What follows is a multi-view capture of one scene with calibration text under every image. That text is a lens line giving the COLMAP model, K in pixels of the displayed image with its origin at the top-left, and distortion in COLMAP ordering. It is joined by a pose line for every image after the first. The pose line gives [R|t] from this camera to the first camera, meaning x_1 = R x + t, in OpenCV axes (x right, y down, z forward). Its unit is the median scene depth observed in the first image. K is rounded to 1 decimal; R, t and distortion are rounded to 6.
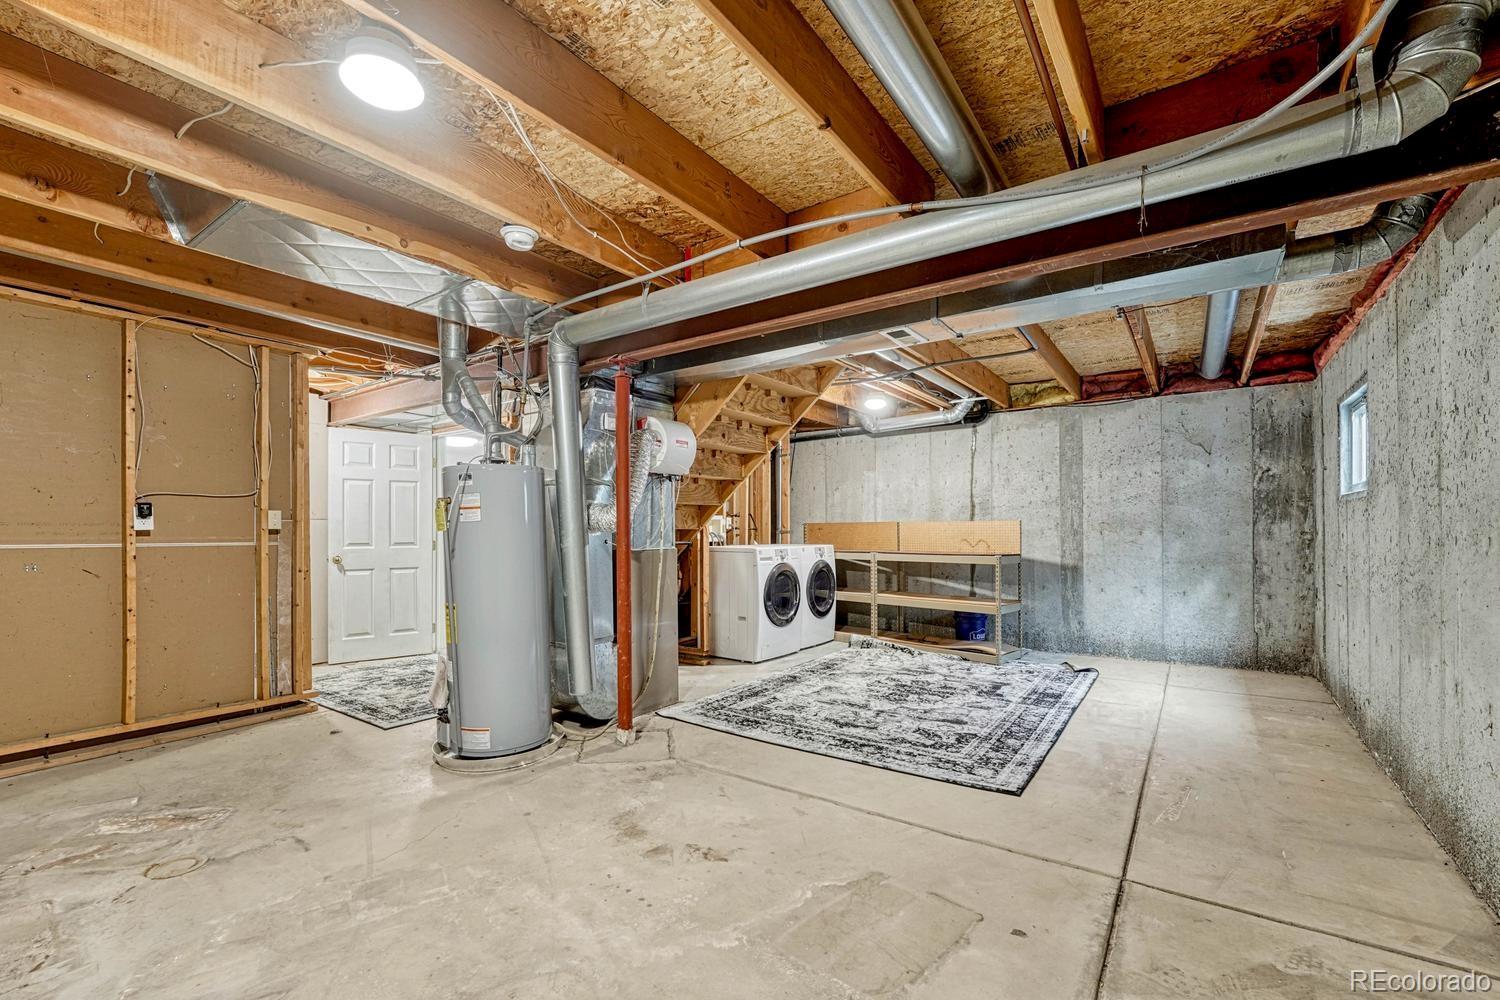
lens RADIAL K [[635.8, 0, 750.3], [0, 635.8, 524.4], [0, 0, 1]] dist [-0.022009, 0.005014]
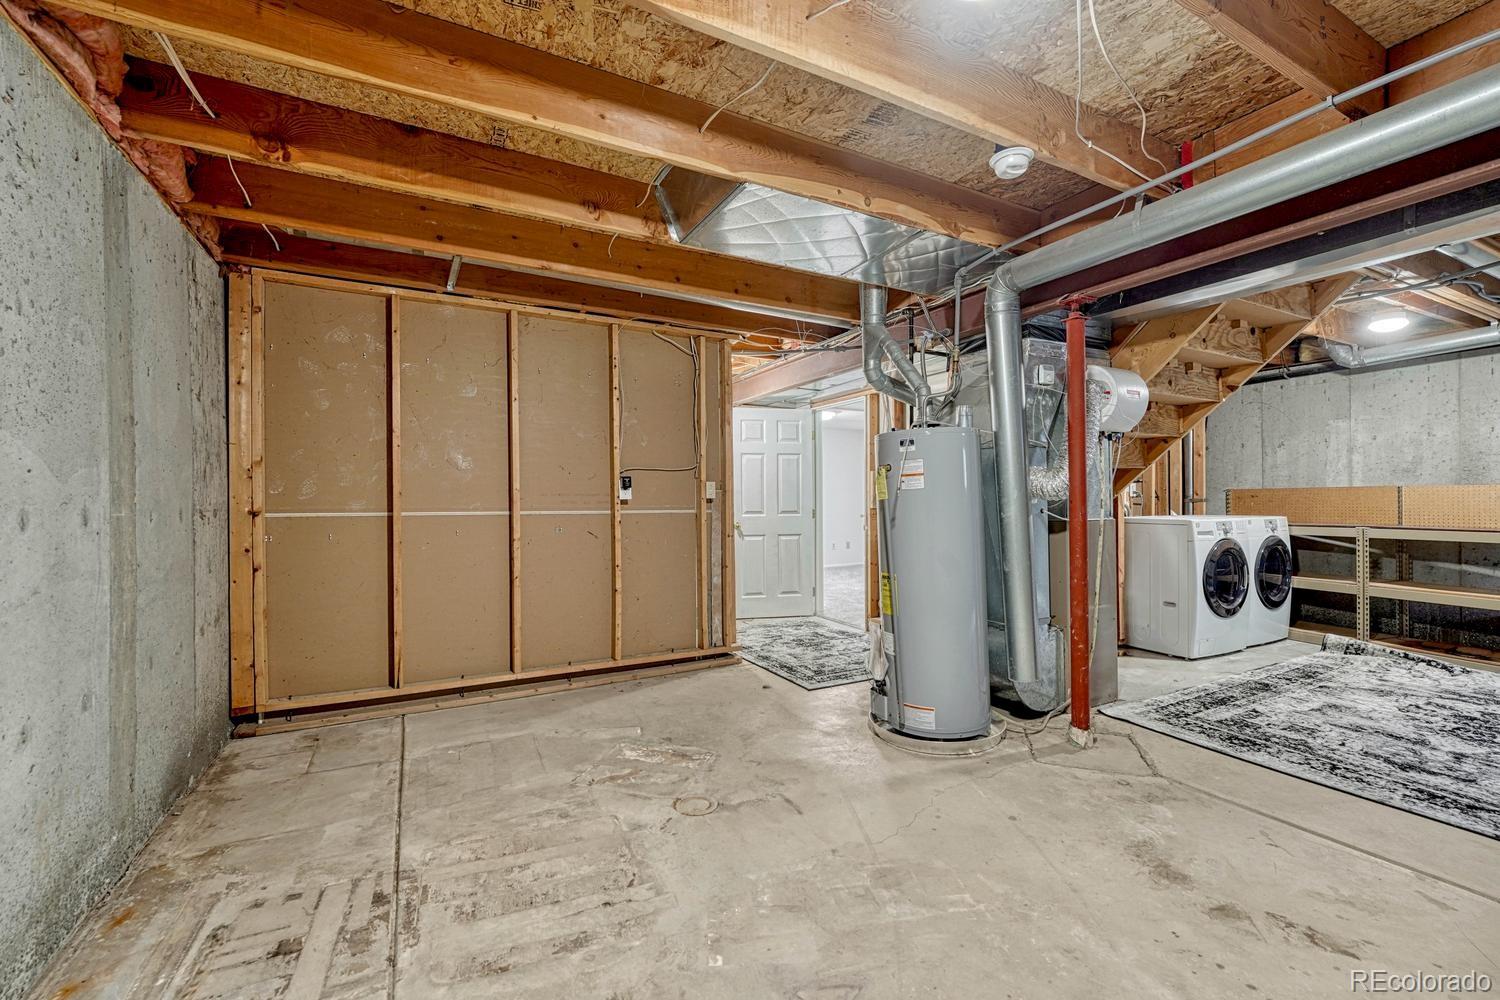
lens RADIAL K [[622.4, 0, 750.0], [0, 622.4, 500.0], [0, 0, 1]] dist [-0.010617, 0.000316]
pose [[0.890808, -0.002628, -0.454373, -0.197974], [0.007042, 0.999943, 0.008023, 0.002344], [0.454326, -0.010347, 0.890776, 0.044664]]
